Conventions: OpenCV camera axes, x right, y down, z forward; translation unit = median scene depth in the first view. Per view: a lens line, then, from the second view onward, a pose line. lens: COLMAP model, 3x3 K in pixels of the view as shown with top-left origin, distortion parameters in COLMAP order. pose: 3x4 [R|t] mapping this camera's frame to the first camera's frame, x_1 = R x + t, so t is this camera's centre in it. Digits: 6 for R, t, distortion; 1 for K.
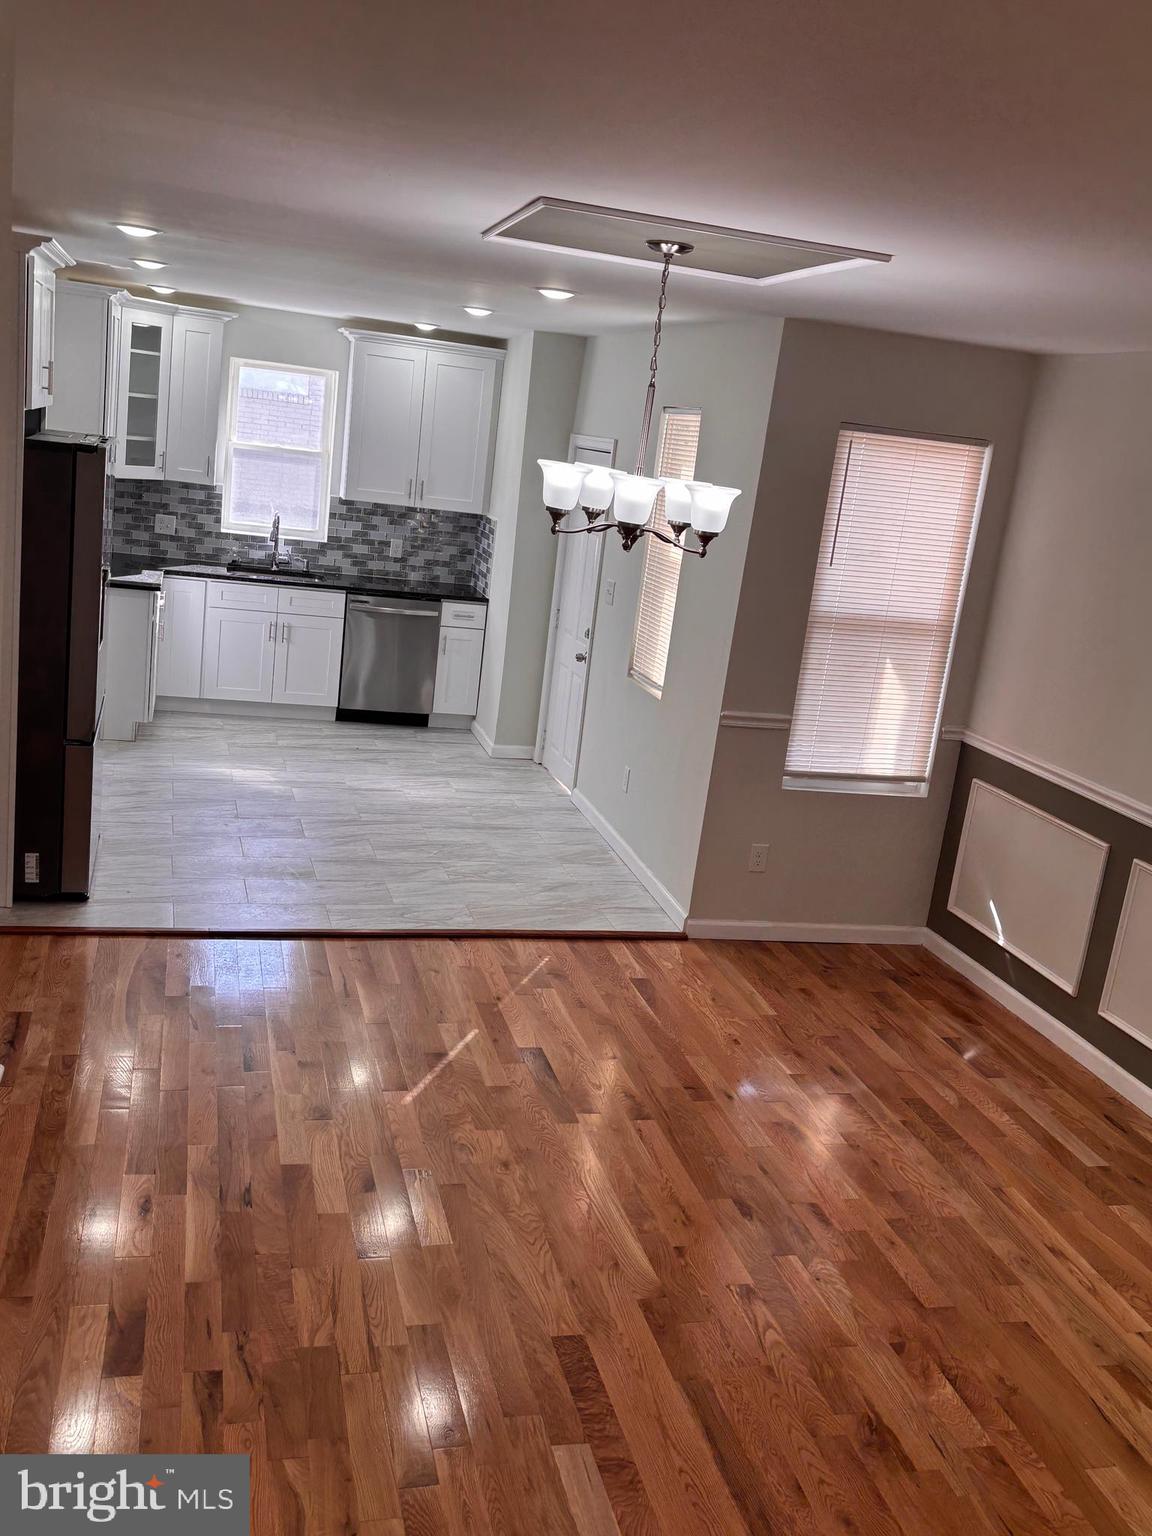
lens RADIAL K [[1381.5, 0, 576.0], [0, 1381.5, 768.0], [0, 0, 1]] dist [0.140637, -0.311647]
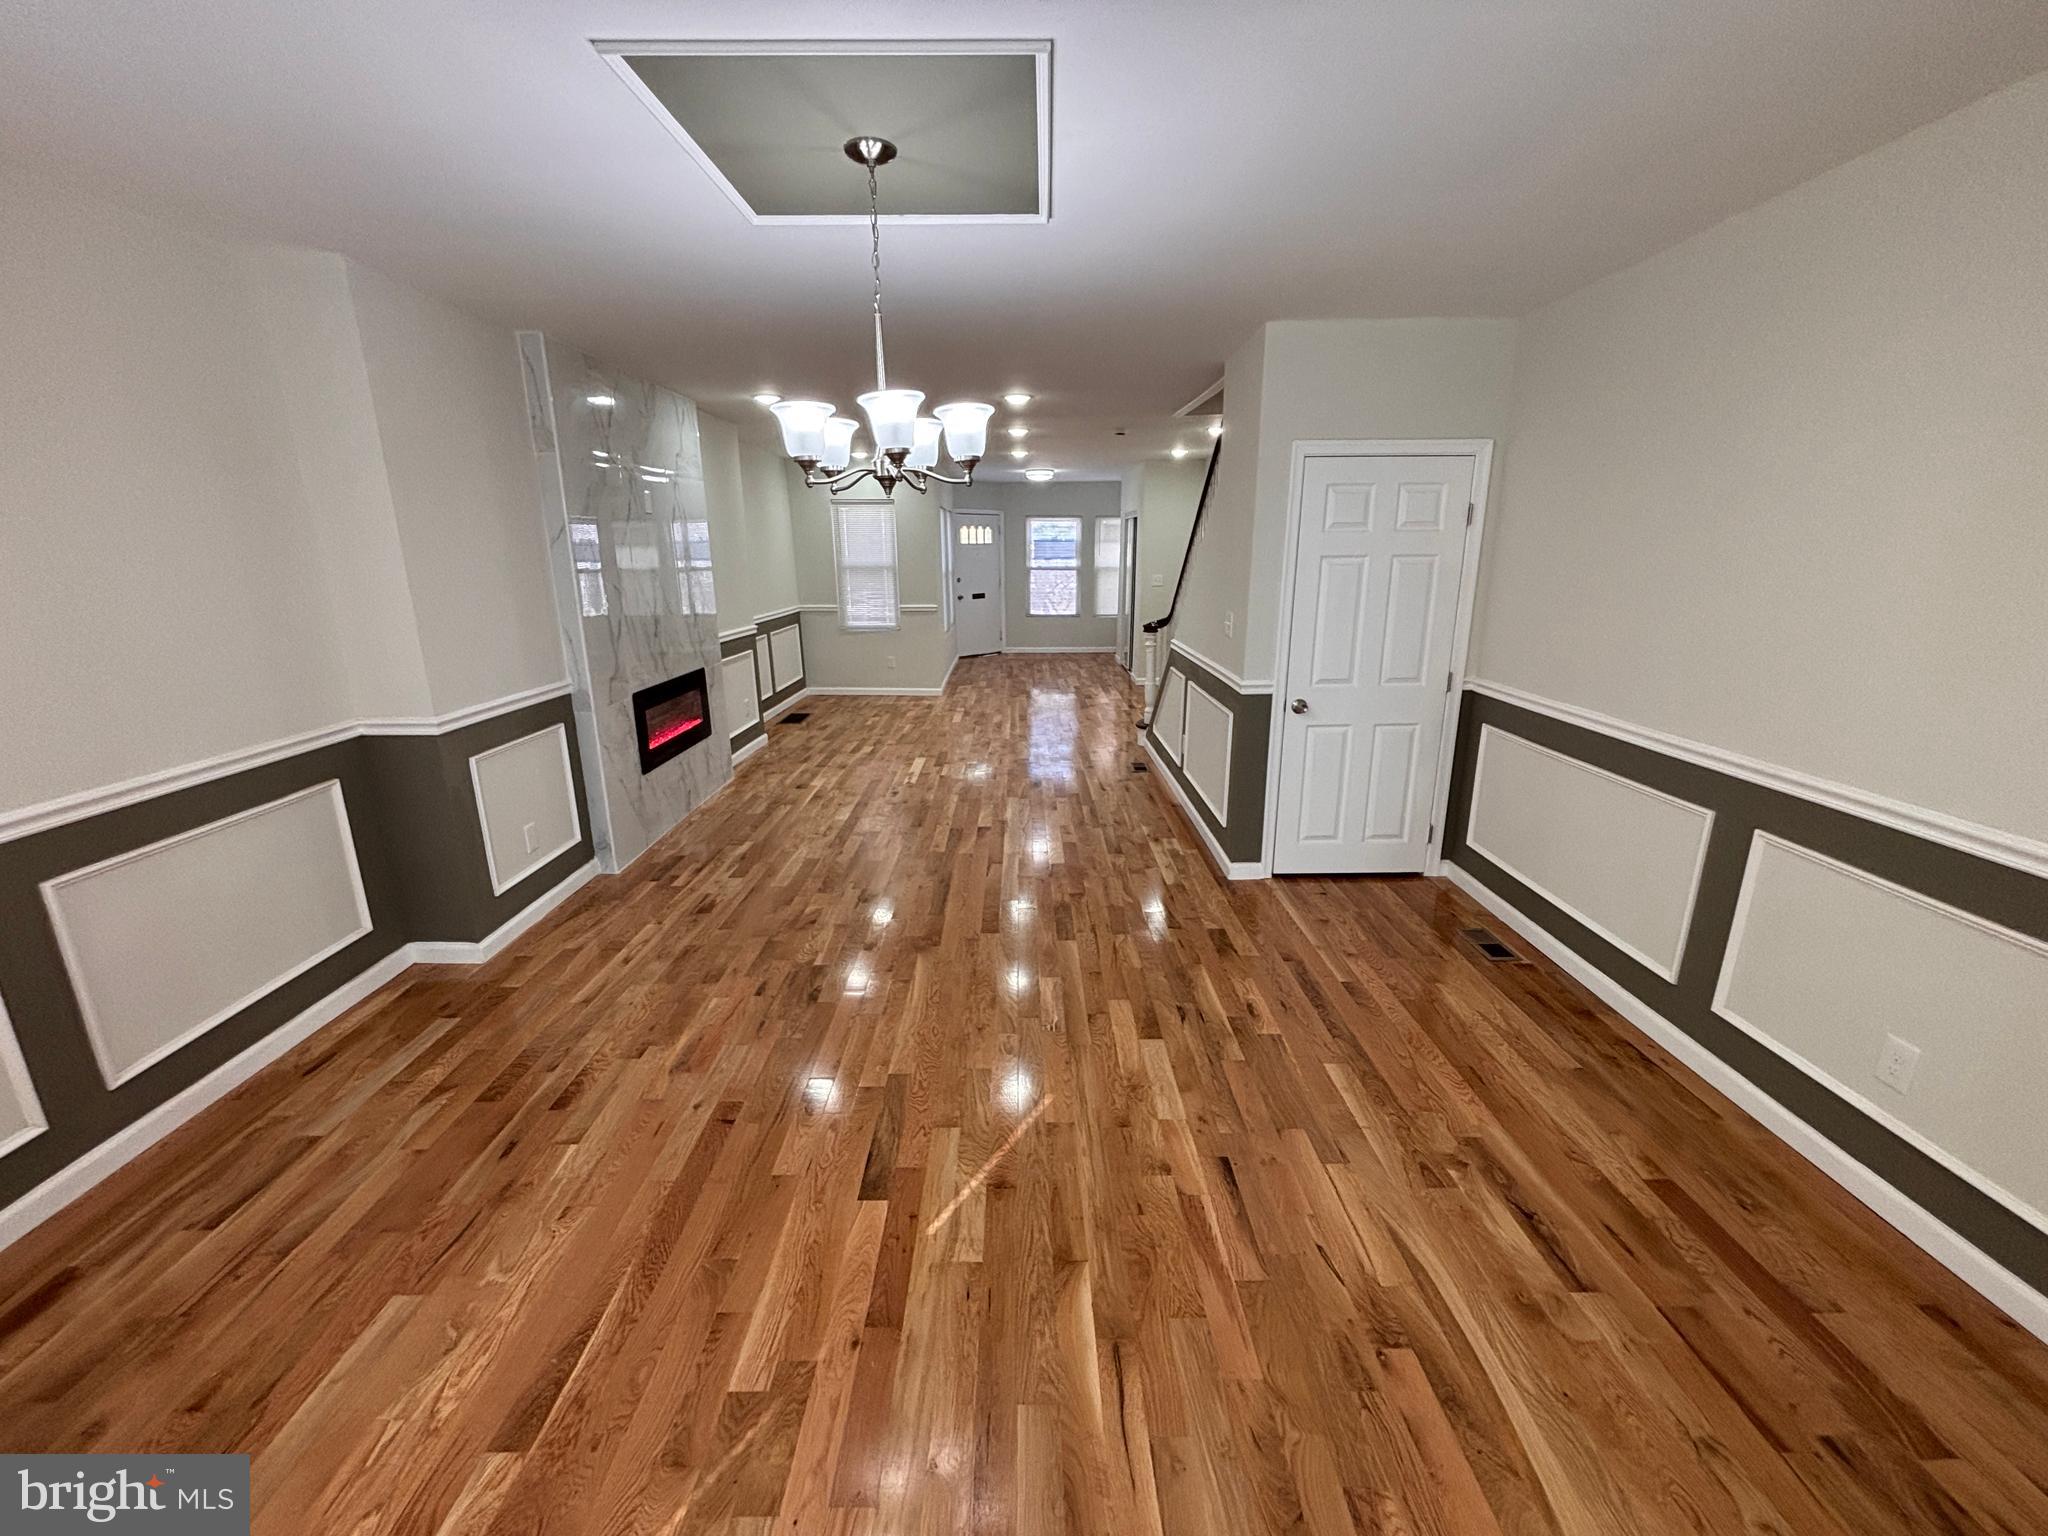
lens RADIAL K [[815.3, 0, 1019.8], [0, 815.3, 770.2], [0, 0, 1]] dist [0.002596, -0.000960]
pose [[-0.961735, -0.175719, 0.210211, -0.085254], [-0.047794, 0.863079, 0.502803, -0.119491], [-0.269781, 0.473516, -0.838452, 0.652865]]
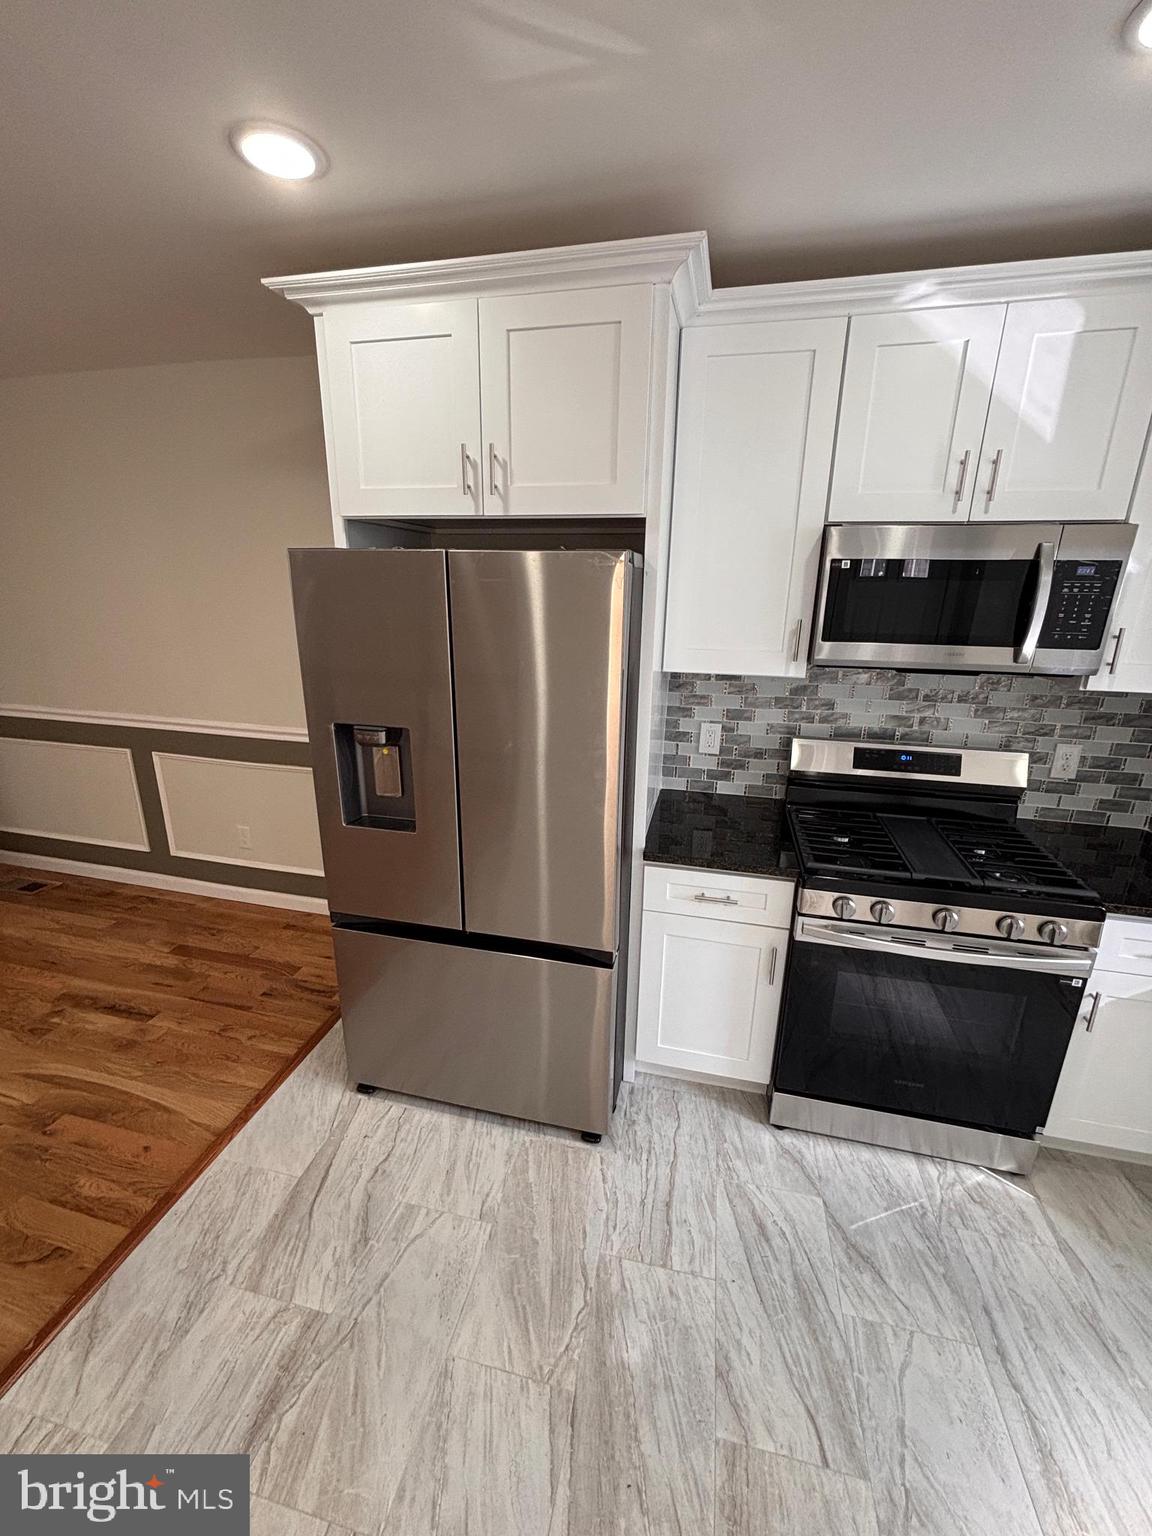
lens RADIAL K [[611.5, 0, 575.8], [0, 611.5, 771.1], [0, 0, 1]] dist [0.002596, -0.000960]
pose [[-0.473049, 0.140546, -0.869754, -0.067095], [-0.277772, 0.913055, 0.298620, -0.147610], [0.836103, 0.382855, -0.392880, 0.730714]]
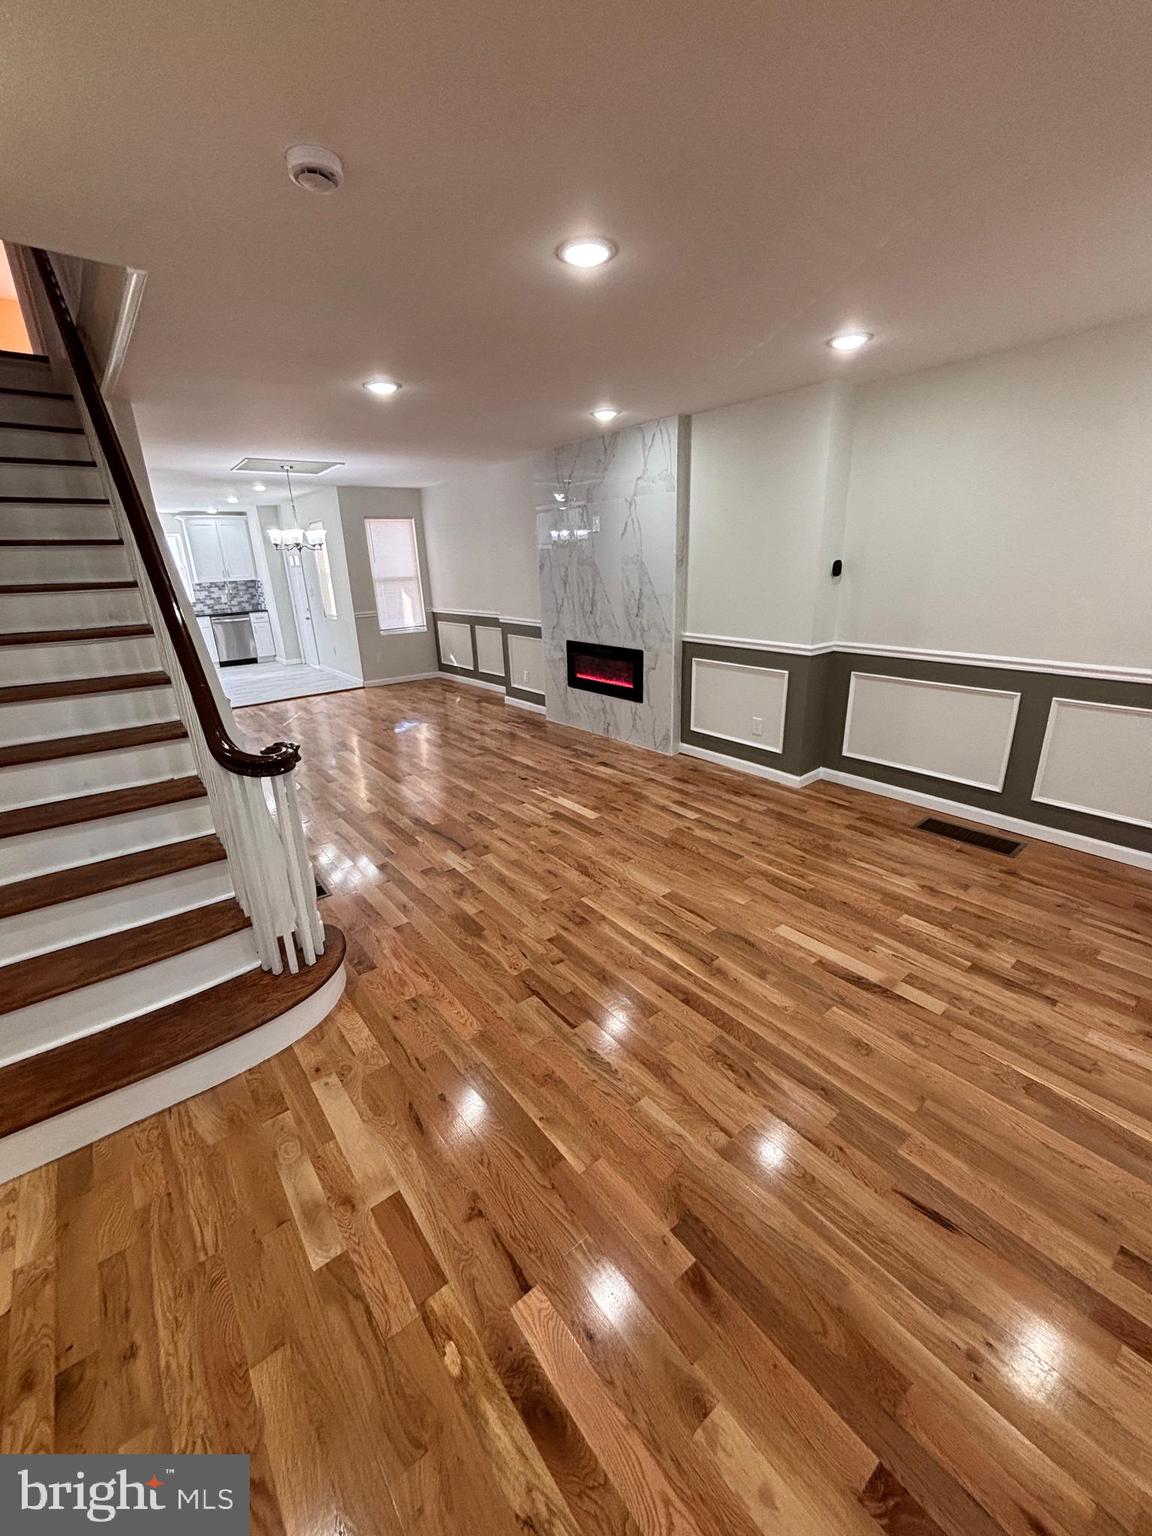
lens RADIAL K [[611.5, 0, 575.8], [0, 611.5, 771.1], [0, 0, 1]] dist [0.002596, -0.000960]
pose [[0.904874, -0.272826, 0.326755, 0.004019], [0.233621, 0.959964, 0.154567, 0.135105], [-0.355843, -0.063526, 0.932384, -0.343181]]
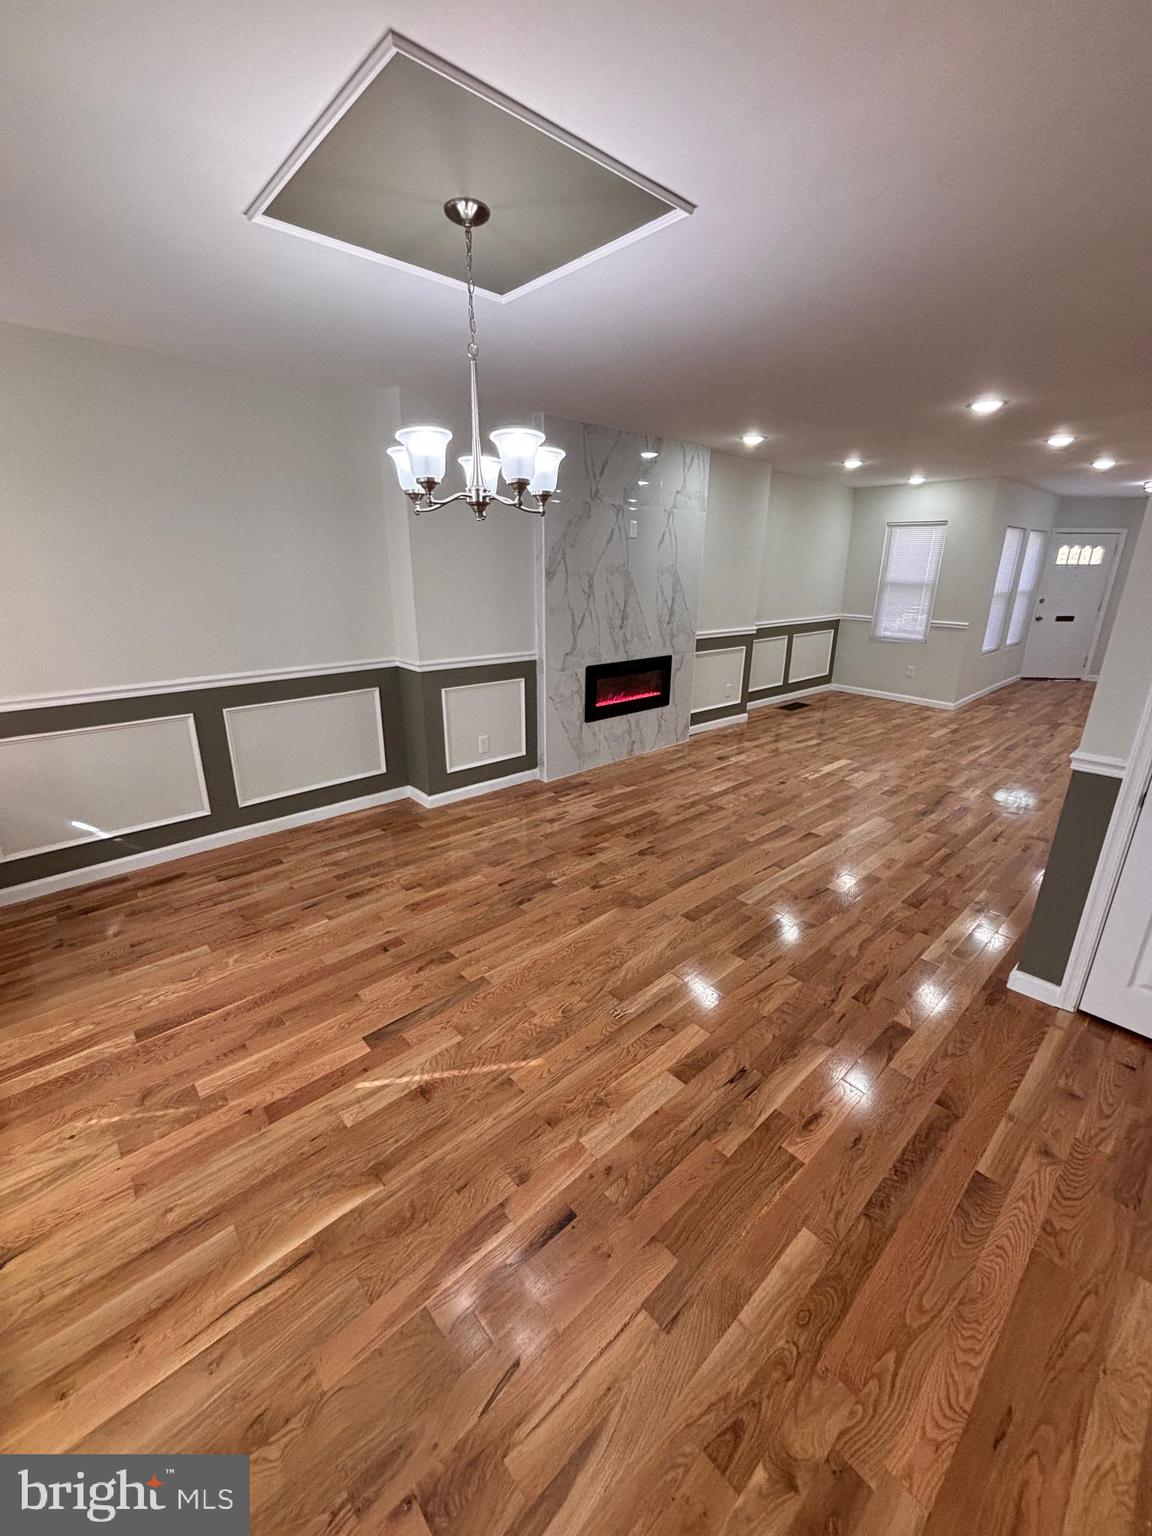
lens RADIAL K [[615.3, 0, 576.8], [0, 615.3, 763.8], [0, 0, 1]] dist [0.000171, -0.000188]
pose [[-0.458136, -0.390658, 0.798434, -0.205512], [0.146904, 0.852617, 0.501461, -0.096933], [-0.876659, 0.347031, -0.333226, 0.496548]]
